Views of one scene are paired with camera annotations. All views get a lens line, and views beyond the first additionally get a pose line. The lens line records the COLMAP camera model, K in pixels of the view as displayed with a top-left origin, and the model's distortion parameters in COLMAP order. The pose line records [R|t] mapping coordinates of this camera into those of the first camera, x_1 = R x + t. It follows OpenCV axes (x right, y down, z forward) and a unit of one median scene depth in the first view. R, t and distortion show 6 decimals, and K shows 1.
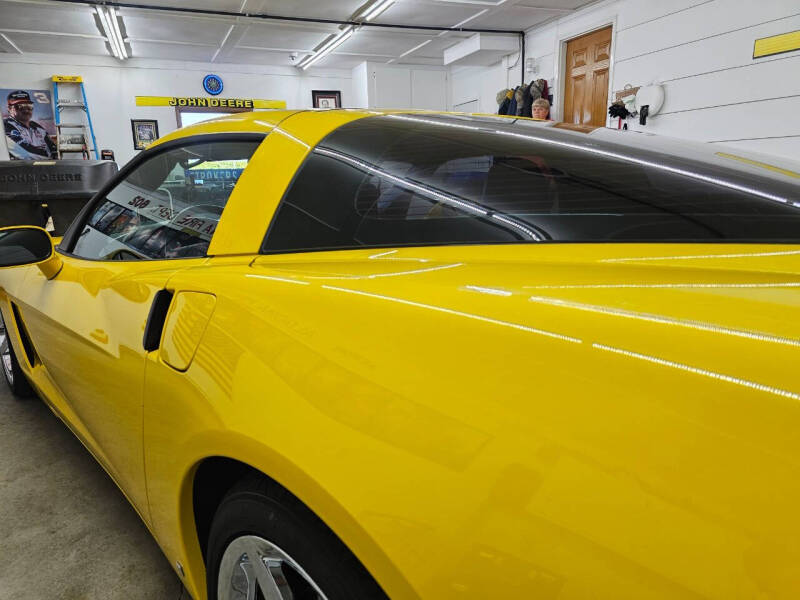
lens RADIAL K [[547.1, 0, 415.8], [0, 547.1, 310.0], [0, 0, 1]] dist [0.049688, -0.045231]
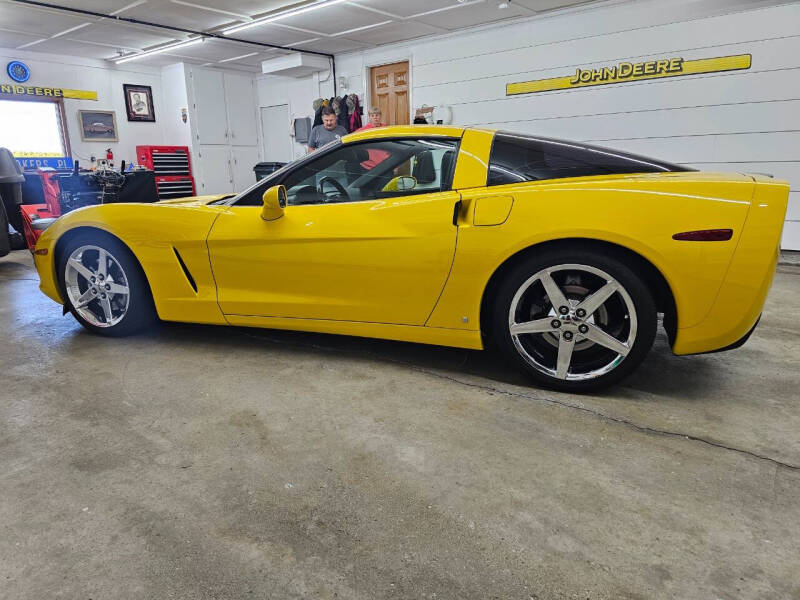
lens RADIAL K [[547.1, 0, 396.5], [0, 547.1, 299.5], [0, 0, 1]] dist [0.049688, -0.045231]
pose [[0.883206, -0.100116, 0.458174, -0.312206], [0.107051, 0.994194, 0.010884, 0.056582], [-0.456604, 0.039435, 0.888796, -0.170210]]
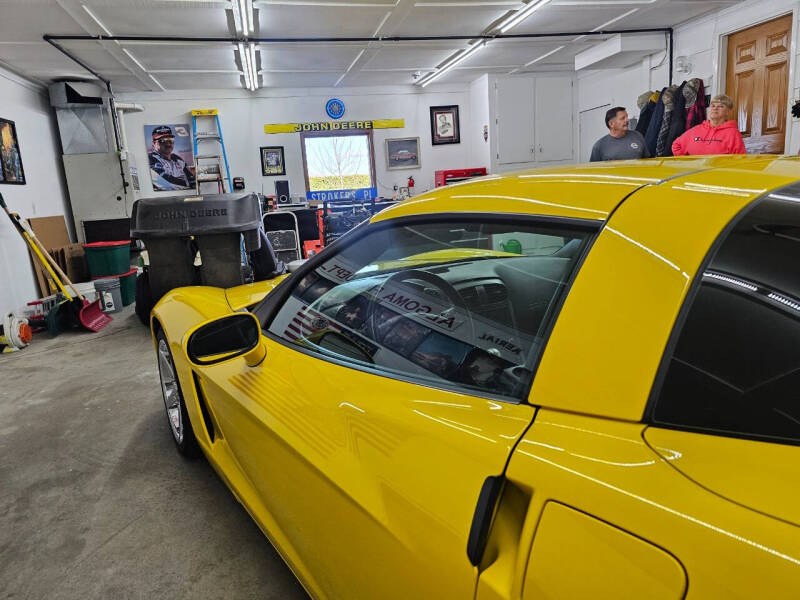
lens RADIAL K [[547.1, 0, 407.6], [0, 547.1, 292.5], [0, 0, 1]] dist [0.049688, -0.045231]
pose [[0.984837, -0.006698, -0.173356, -0.074698], [0.000279, 0.999314, -0.037029, -0.039213], [0.173485, 0.036419, 0.984163, 0.051565]]
